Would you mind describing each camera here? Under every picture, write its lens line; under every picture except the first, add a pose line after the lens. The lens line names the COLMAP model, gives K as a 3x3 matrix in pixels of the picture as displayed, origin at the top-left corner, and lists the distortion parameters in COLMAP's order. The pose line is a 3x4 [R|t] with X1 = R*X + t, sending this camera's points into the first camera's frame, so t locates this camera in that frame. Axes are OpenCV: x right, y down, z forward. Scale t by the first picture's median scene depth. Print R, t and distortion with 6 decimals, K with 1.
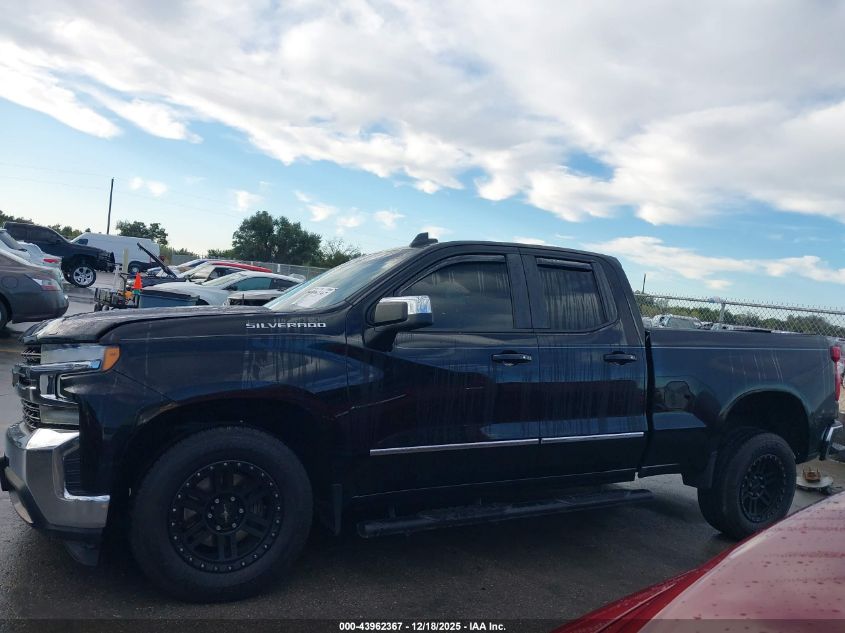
lens RADIAL K [[677.8, 0, 424.1], [0, 677.8, 288.2], [0, 0, 1]] dist [0.042228, -0.075991]
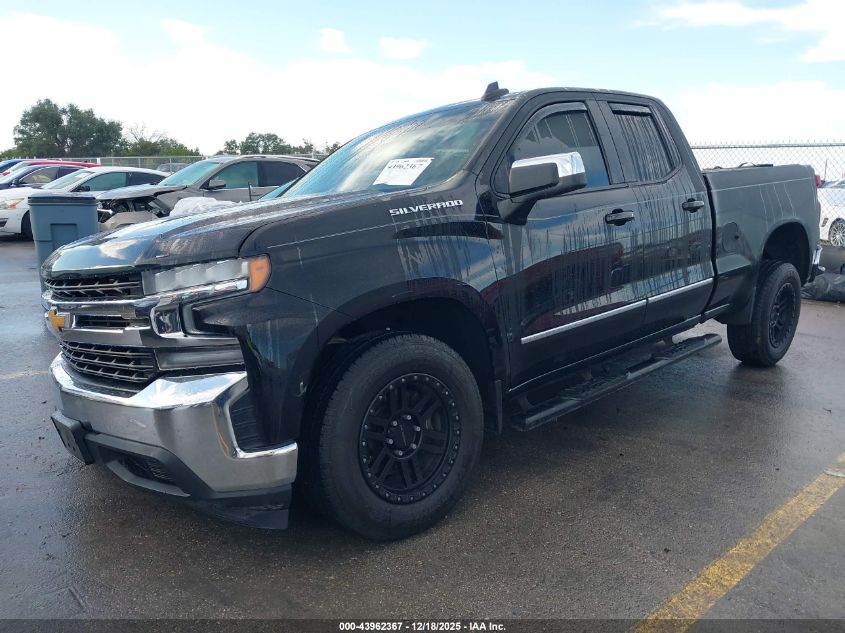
lens RADIAL K [[677.8, 0, 429.2], [0, 677.8, 310.1], [0, 0, 1]] dist [0.042228, -0.075991]
pose [[0.962340, -0.148855, 0.227474, -0.396371], [0.096880, 0.969613, 0.224643, -0.006850], [-0.254001, -0.194145, 0.947518, 0.205198]]
